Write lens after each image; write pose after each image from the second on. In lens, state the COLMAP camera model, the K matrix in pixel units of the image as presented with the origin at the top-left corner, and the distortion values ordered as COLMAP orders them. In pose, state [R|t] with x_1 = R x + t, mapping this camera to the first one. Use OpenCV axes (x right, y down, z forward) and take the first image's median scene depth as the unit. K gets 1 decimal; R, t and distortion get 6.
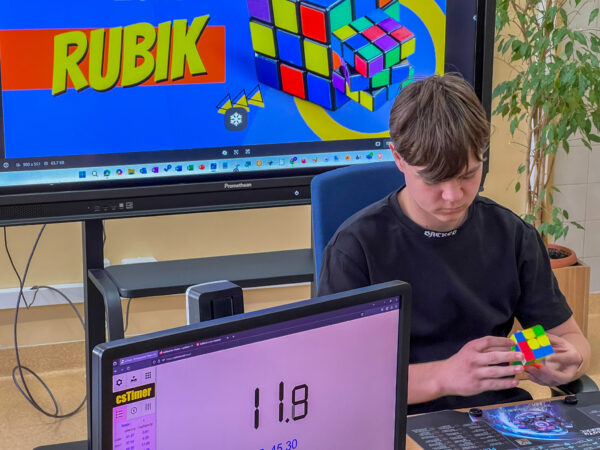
lens RADIAL K [[1323.0, 0, 300.0], [0, 1323.0, 225.0], [0, 0, 1]] dist [0.038349, 2.518543]
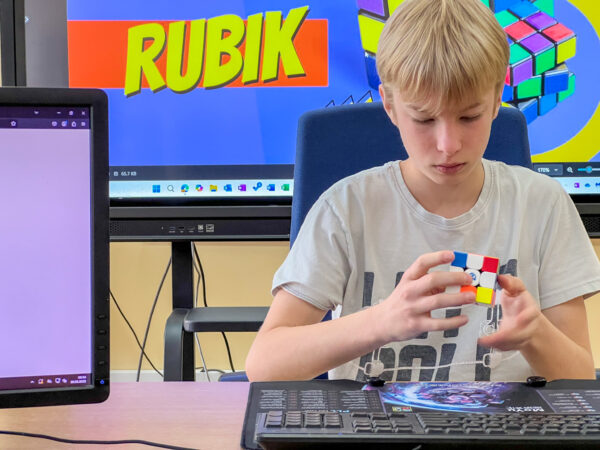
lens RADIAL K [[1348.1, 0, 300.1], [0, 1348.1, 217.4], [0, 0, 1]] dist [-0.034884, 3.019876]
pose [[0.938616, 0.007332, -0.344887, 0.222630], [-0.069965, 0.983042, -0.169511, 0.120251], [0.337795, 0.183235, 0.923211, 0.219797]]
